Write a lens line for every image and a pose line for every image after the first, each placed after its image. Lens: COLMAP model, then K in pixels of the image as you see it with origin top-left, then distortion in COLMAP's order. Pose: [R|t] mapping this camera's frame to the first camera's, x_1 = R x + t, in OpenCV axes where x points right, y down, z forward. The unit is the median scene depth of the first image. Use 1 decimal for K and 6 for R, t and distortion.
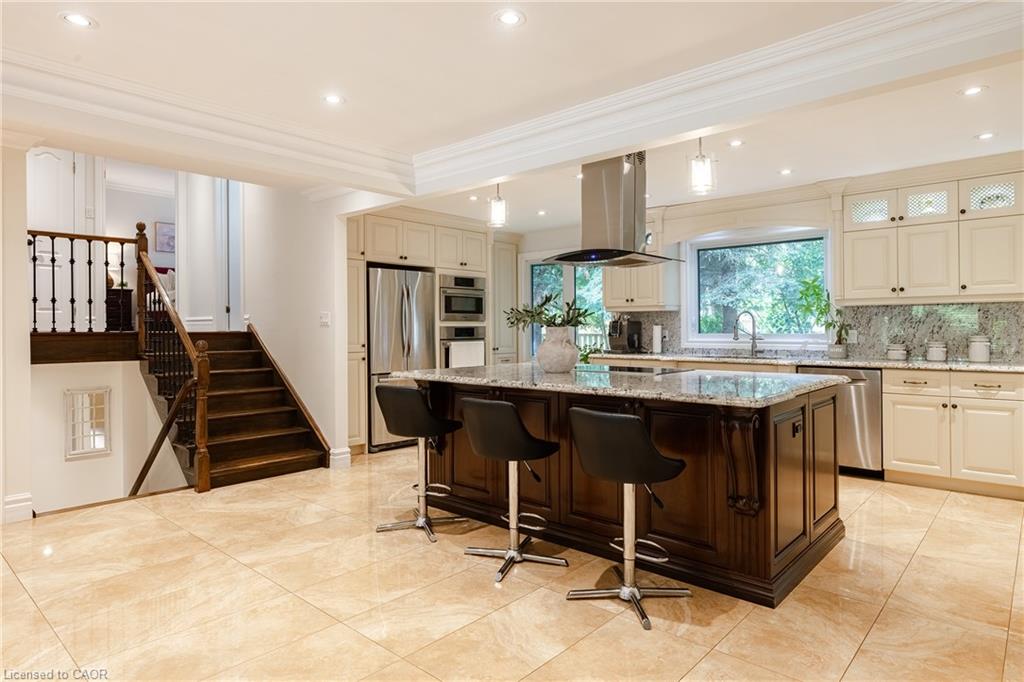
lens RADIAL K [[604.2, 0, 512.0], [0, 604.2, 341.0], [0, 0, 1]] dist [-0.002533, -0.000124]
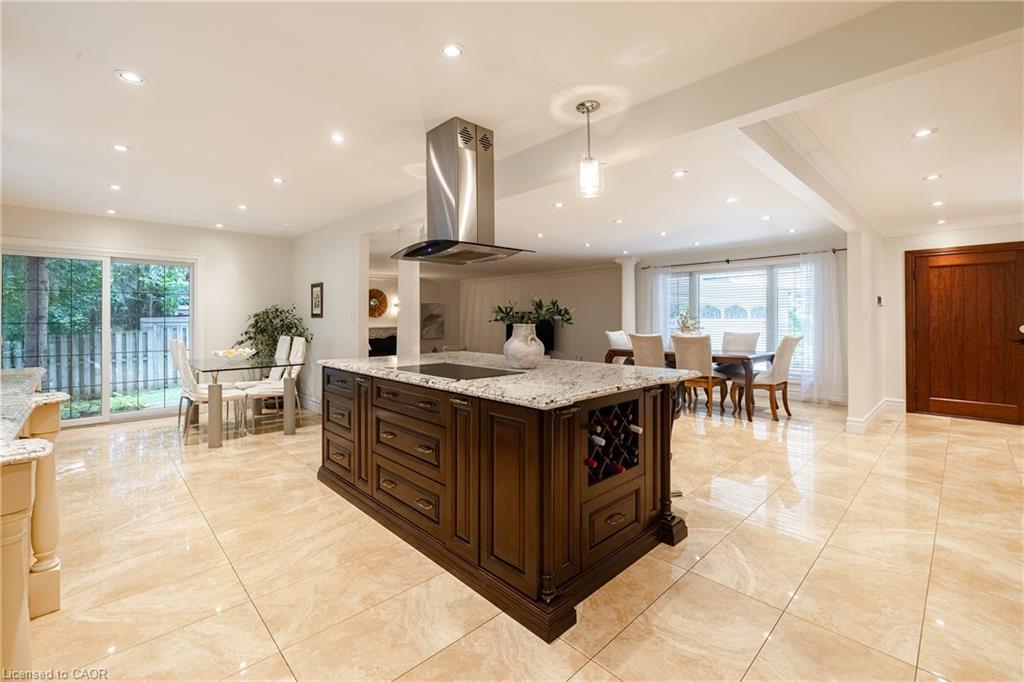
lens RADIAL K [[438.2, 0, 511.3], [0, 438.2, 328.6], [0, 0, 1]] dist [0.001686, 0.000082]
pose [[0.997122, 0.008112, -0.075372, 0.176382], [-0.008773, 0.999926, -0.008443, -0.011130], [0.075298, 0.009080, 0.997120, 0.194585]]
